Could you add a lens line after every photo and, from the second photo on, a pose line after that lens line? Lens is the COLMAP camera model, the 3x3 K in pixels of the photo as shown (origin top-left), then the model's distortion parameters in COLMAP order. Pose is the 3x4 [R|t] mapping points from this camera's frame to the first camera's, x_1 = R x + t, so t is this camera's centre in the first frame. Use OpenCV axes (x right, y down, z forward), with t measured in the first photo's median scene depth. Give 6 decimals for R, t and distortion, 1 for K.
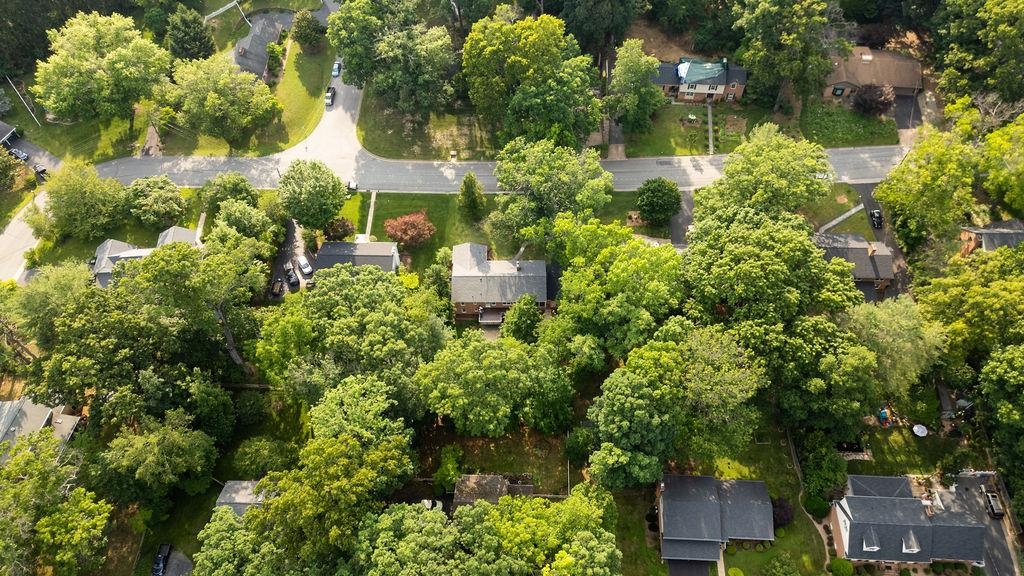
lens RADIAL K [[712.1, 0, 514.2], [0, 712.1, 291.4], [0, 0, 1]] dist [0.068255, -0.064354]
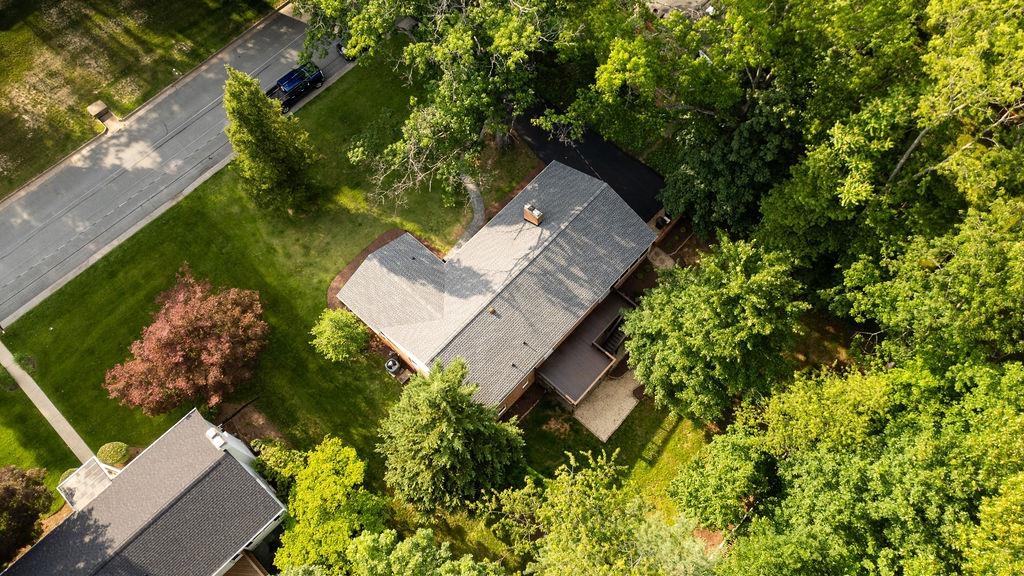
lens RADIAL K [[712.1, 0, 507.0], [0, 712.1, 296.7], [0, 0, 1]] dist [0.068255, -0.064354]
pose [[0.676814, -0.669772, 0.305498, -0.132025], [0.615329, 0.742514, 0.264656, -0.102232], [-0.404096, 0.008859, 0.914674, 0.640705]]
